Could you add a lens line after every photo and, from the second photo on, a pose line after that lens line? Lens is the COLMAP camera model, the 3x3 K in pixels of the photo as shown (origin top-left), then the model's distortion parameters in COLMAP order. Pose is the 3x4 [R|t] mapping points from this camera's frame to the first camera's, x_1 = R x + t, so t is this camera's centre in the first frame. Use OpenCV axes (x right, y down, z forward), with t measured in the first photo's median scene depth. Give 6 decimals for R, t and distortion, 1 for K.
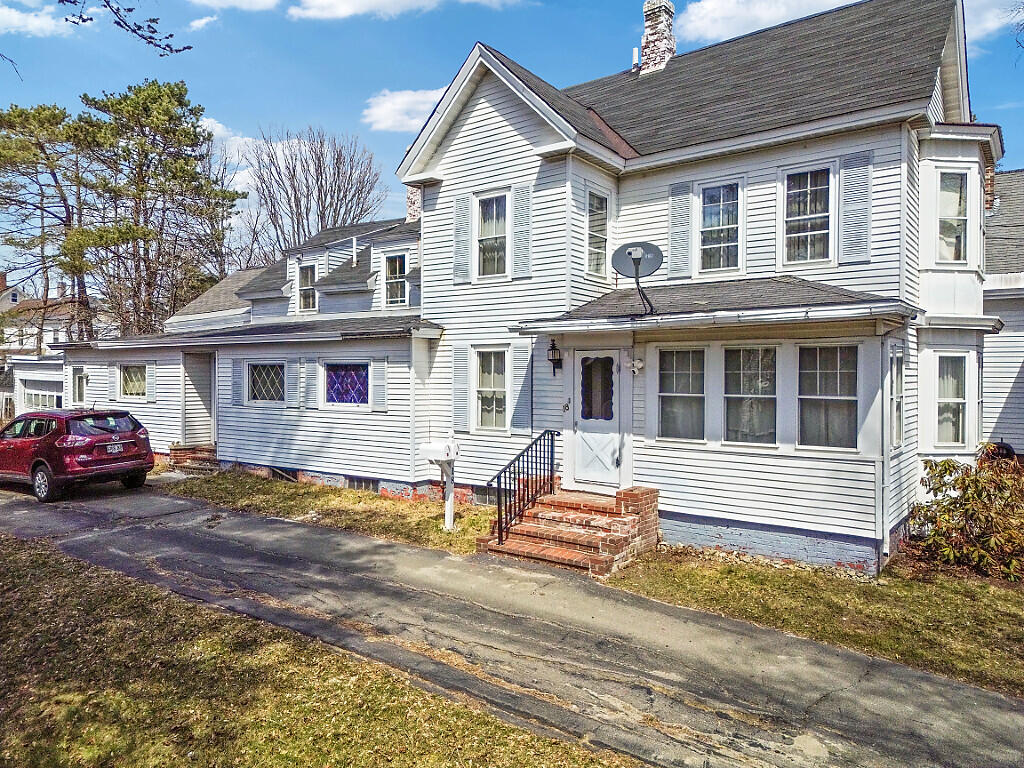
lens RADIAL K [[703.3, 0, 512.0], [0, 703.3, 384.0], [0, 0, 1]] dist [0.001953, -0.001410]
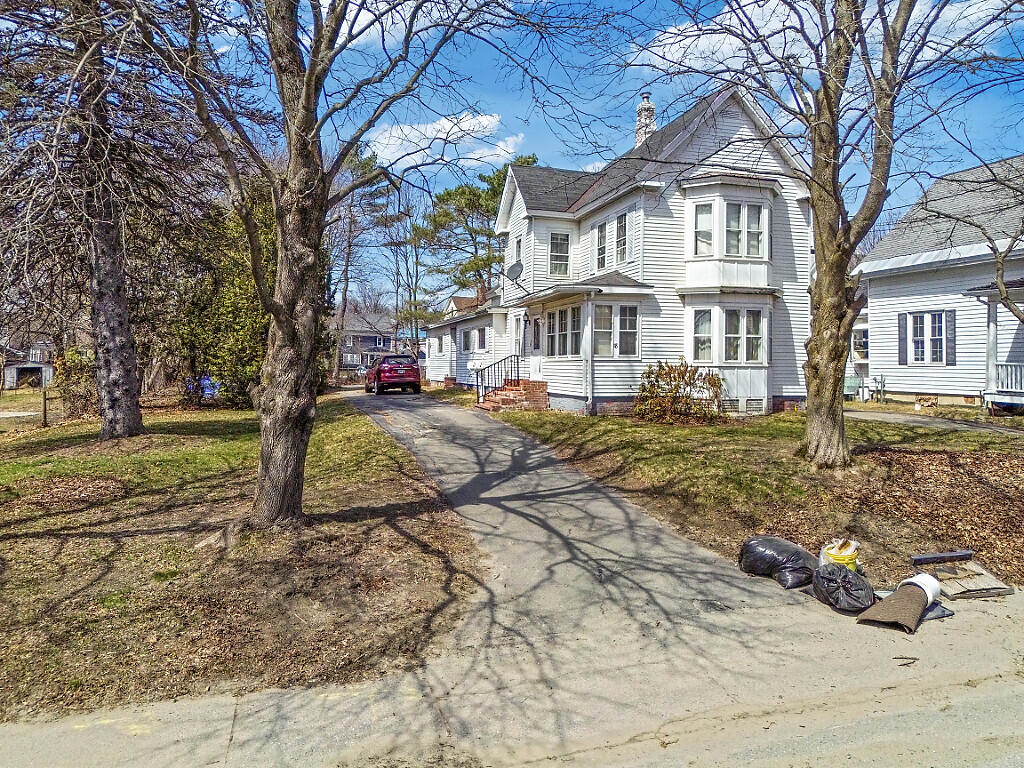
lens RADIAL K [[703.3, 0, 512.0], [0, 703.3, 384.0], [0, 0, 1]] dist [0.001953, -0.001410]
pose [[0.792806, 0.014110, -0.609311, 1.241436], [-0.000483, 0.999746, 0.022523, 0.098937], [0.609474, -0.017562, 0.792612, -0.617350]]
